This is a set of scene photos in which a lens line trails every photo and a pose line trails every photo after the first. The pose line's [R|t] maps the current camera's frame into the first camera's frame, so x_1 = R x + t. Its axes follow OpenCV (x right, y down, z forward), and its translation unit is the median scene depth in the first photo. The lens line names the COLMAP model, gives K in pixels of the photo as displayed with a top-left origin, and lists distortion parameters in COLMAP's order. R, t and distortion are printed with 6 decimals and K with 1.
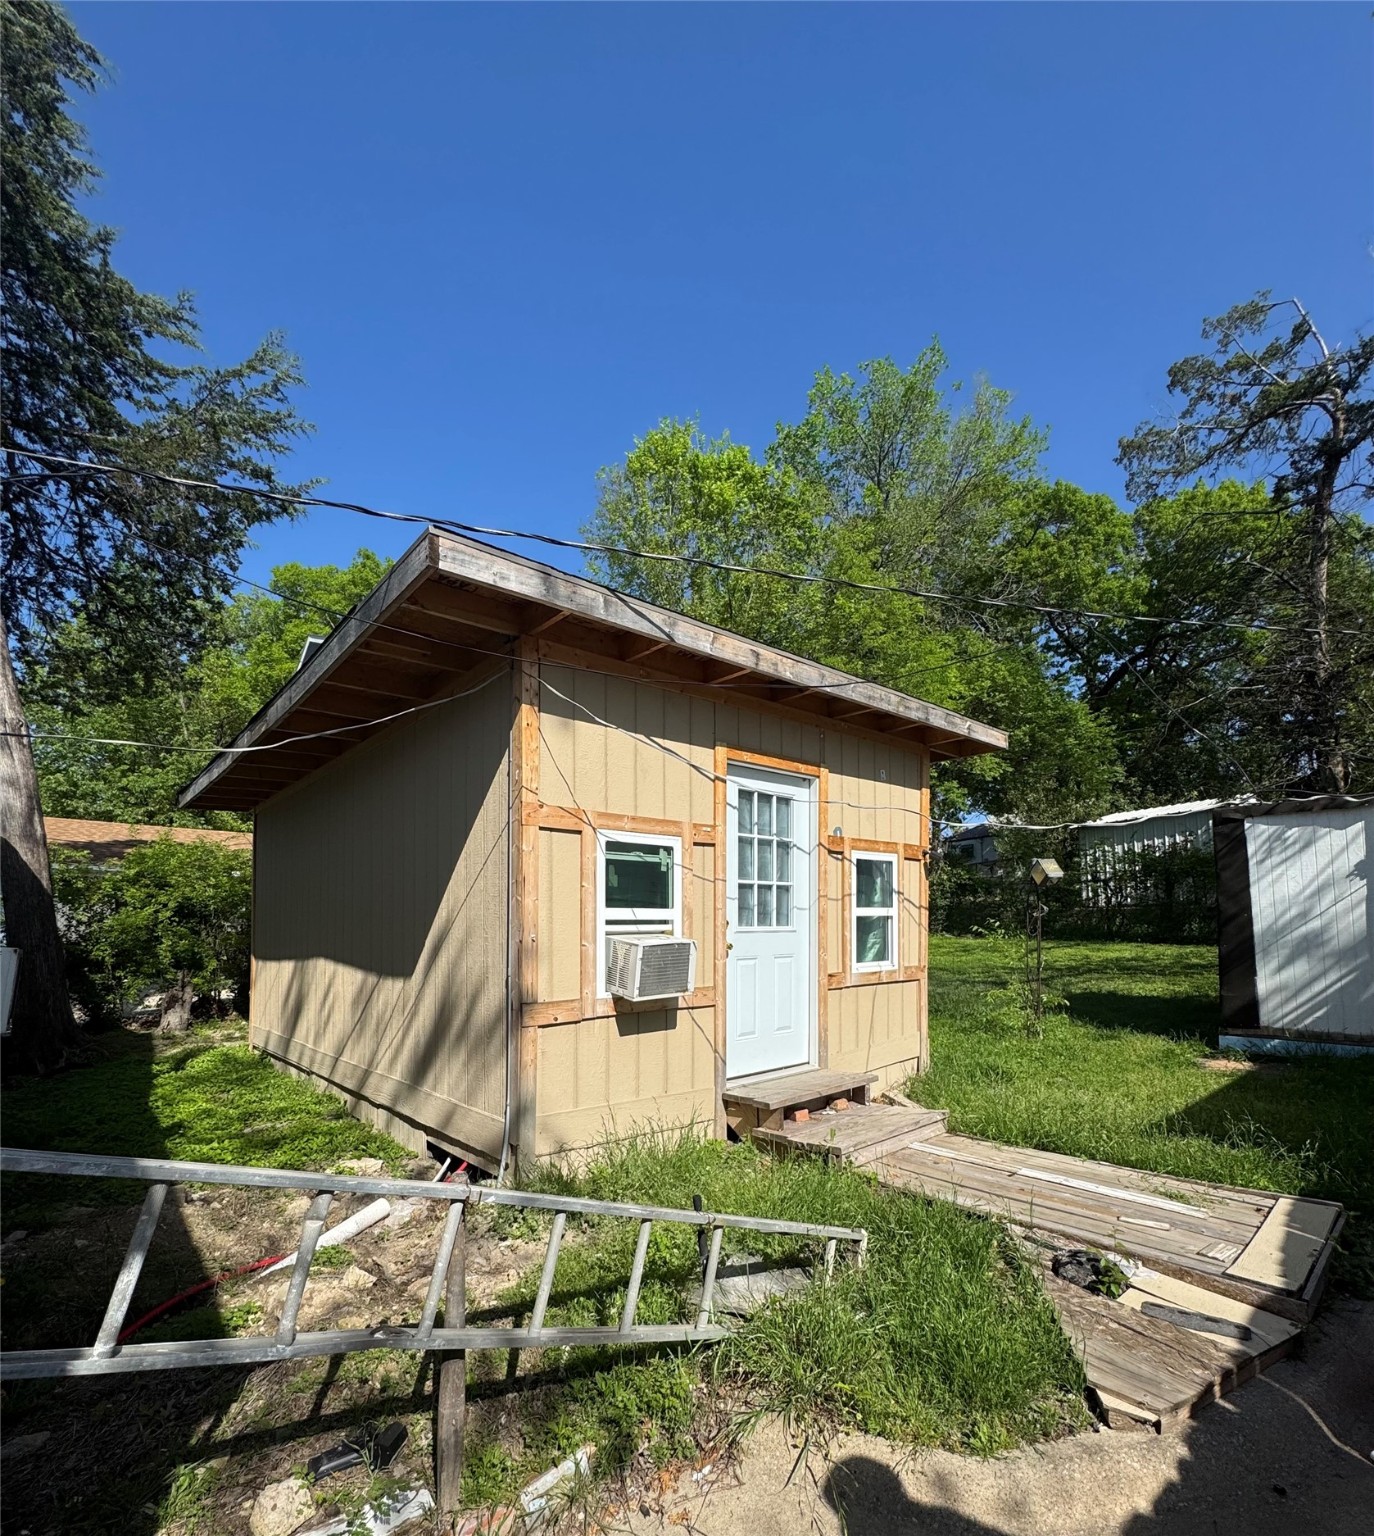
lens RADIAL K [[723.5, 0, 689.9], [0, 723.5, 915.2], [0, 0, 1]] dist [-0.004545, 0.001157]
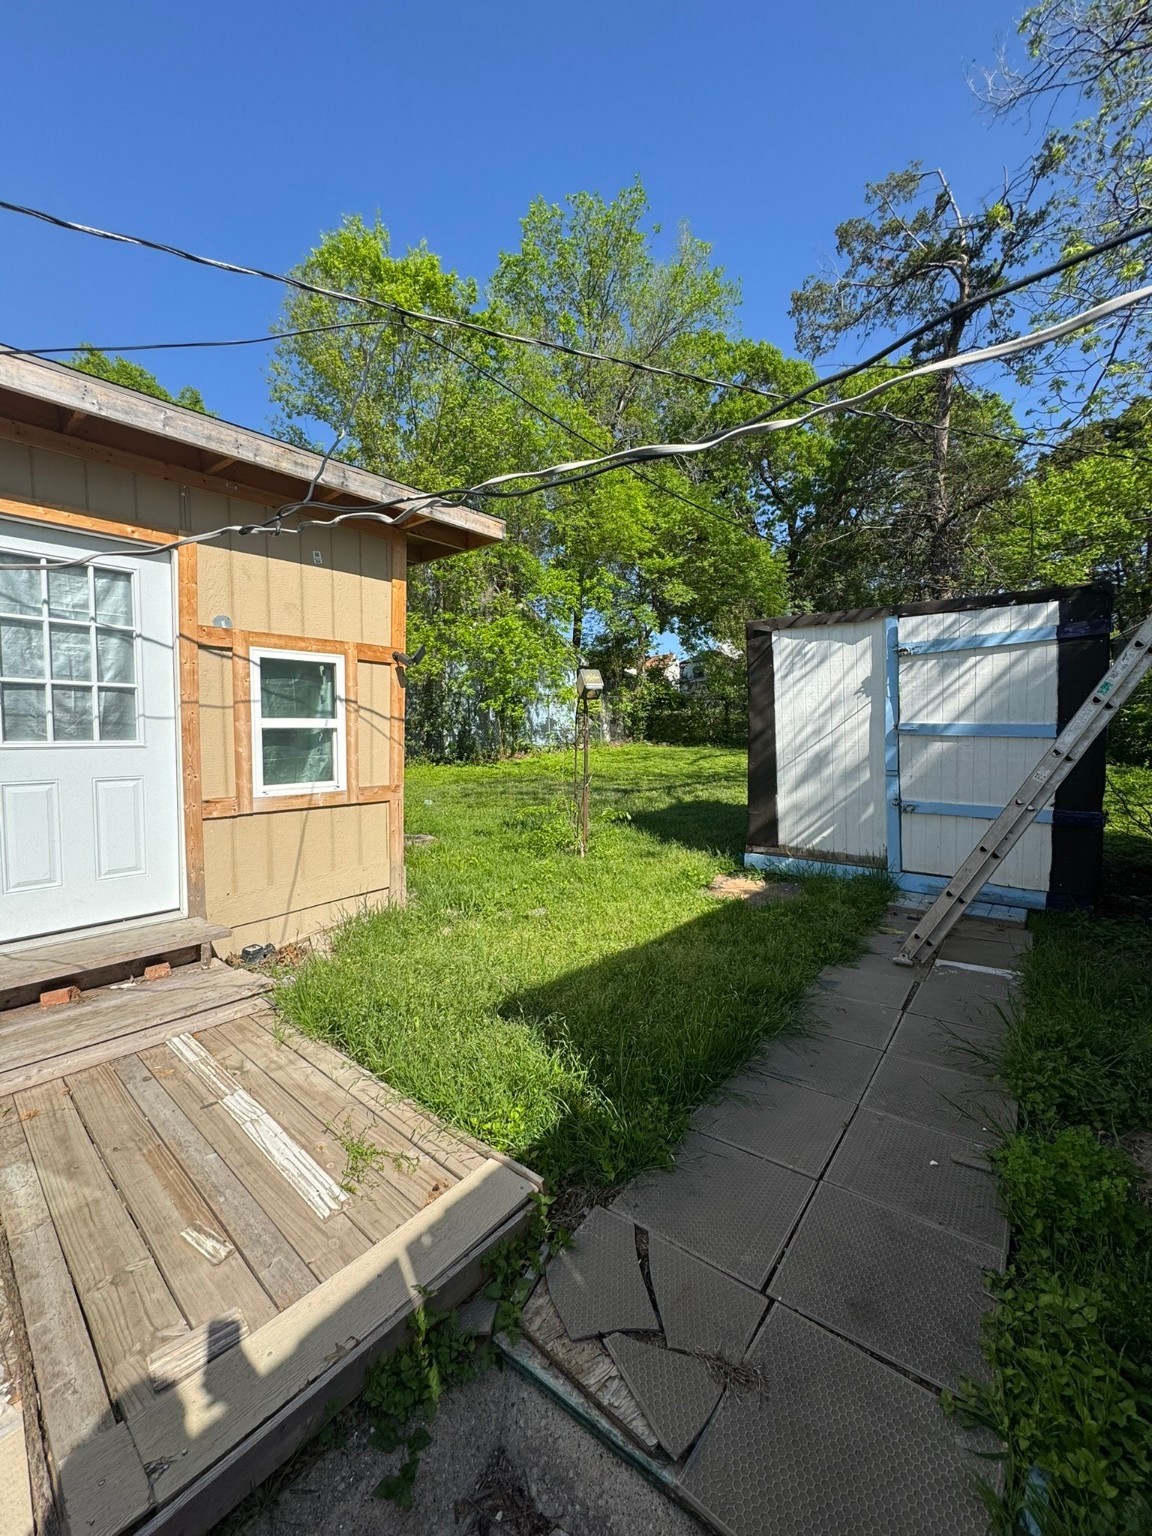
lens RADIAL K [[606.9, 0, 577.3], [0, 606.9, 762.5], [0, 0, 1]] dist [0.001589, -0.000207]
pose [[0.990869, 0.005943, 0.134696, 0.408979], [-0.014908, 0.997731, 0.065649, -0.008712], [-0.134001, -0.067057, 0.988710, 0.225145]]
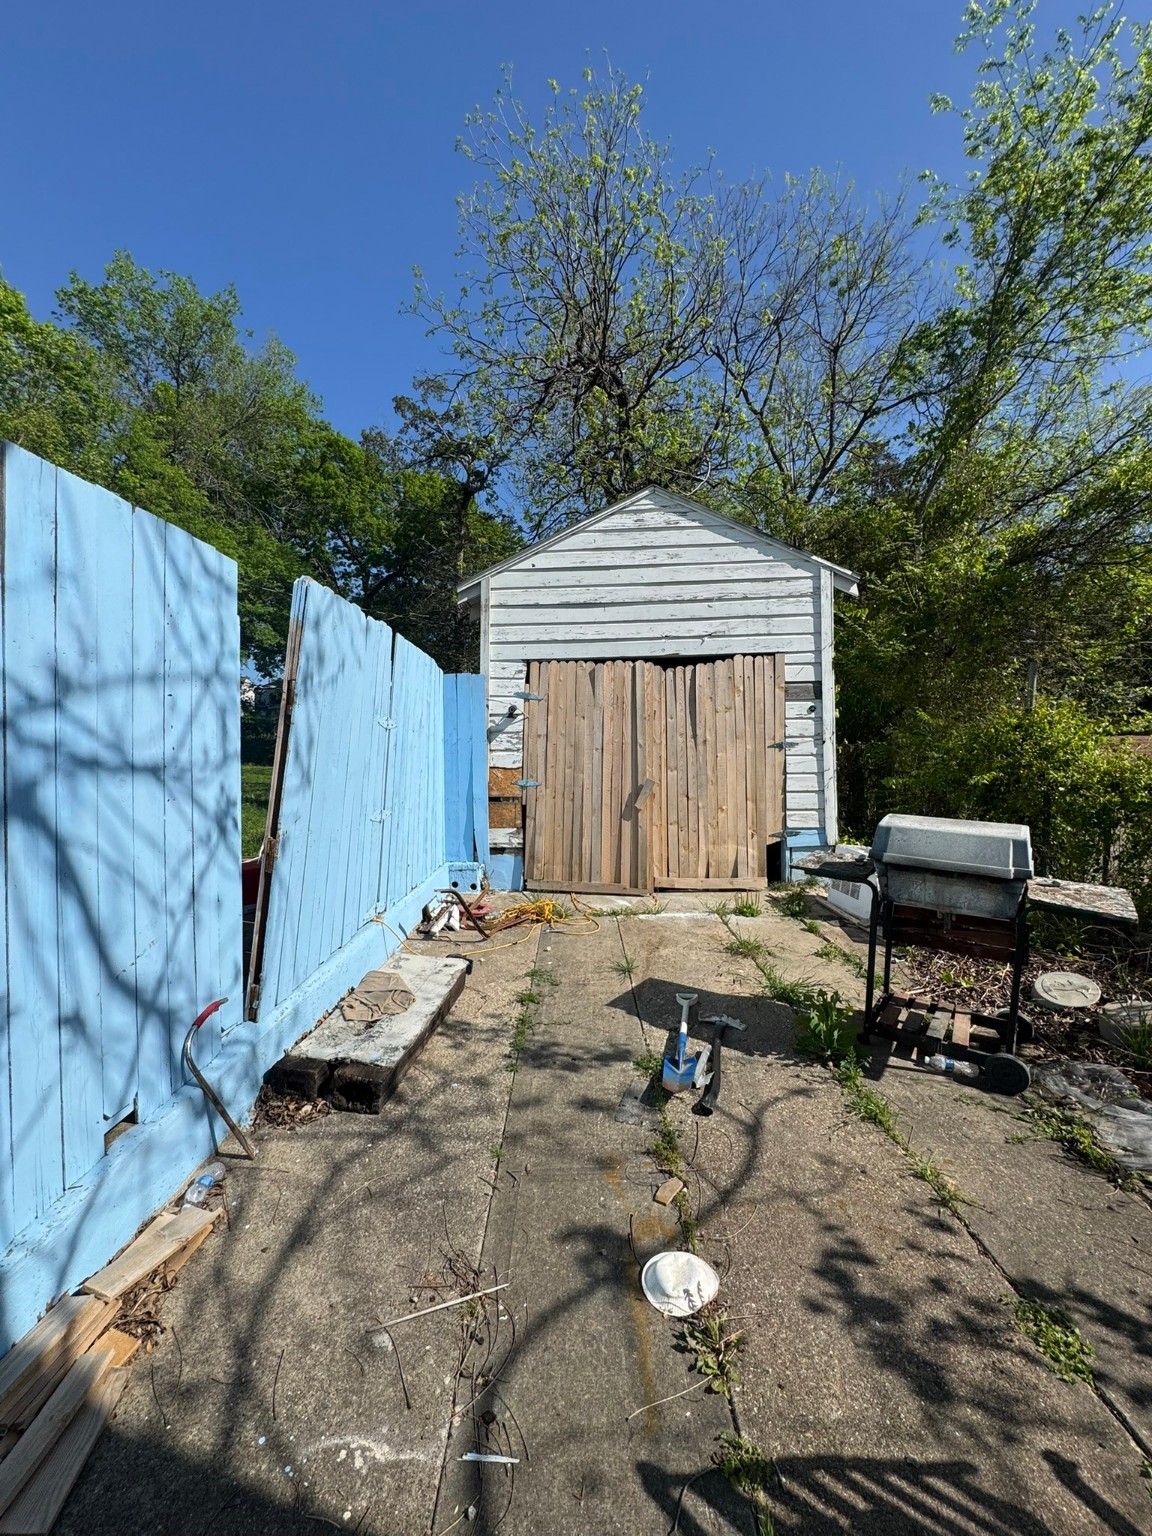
lens RADIAL K [[606.9, 0, 569.7], [0, 606.9, 754.7], [0, 0, 1]] dist [0.001589, -0.000207]
pose [[0.702057, 0.028574, 0.711547, 0.070432], [-0.029646, 0.999501, -0.010887, 0.023721], [-0.711503, -0.013451, 0.702554, -0.507016]]
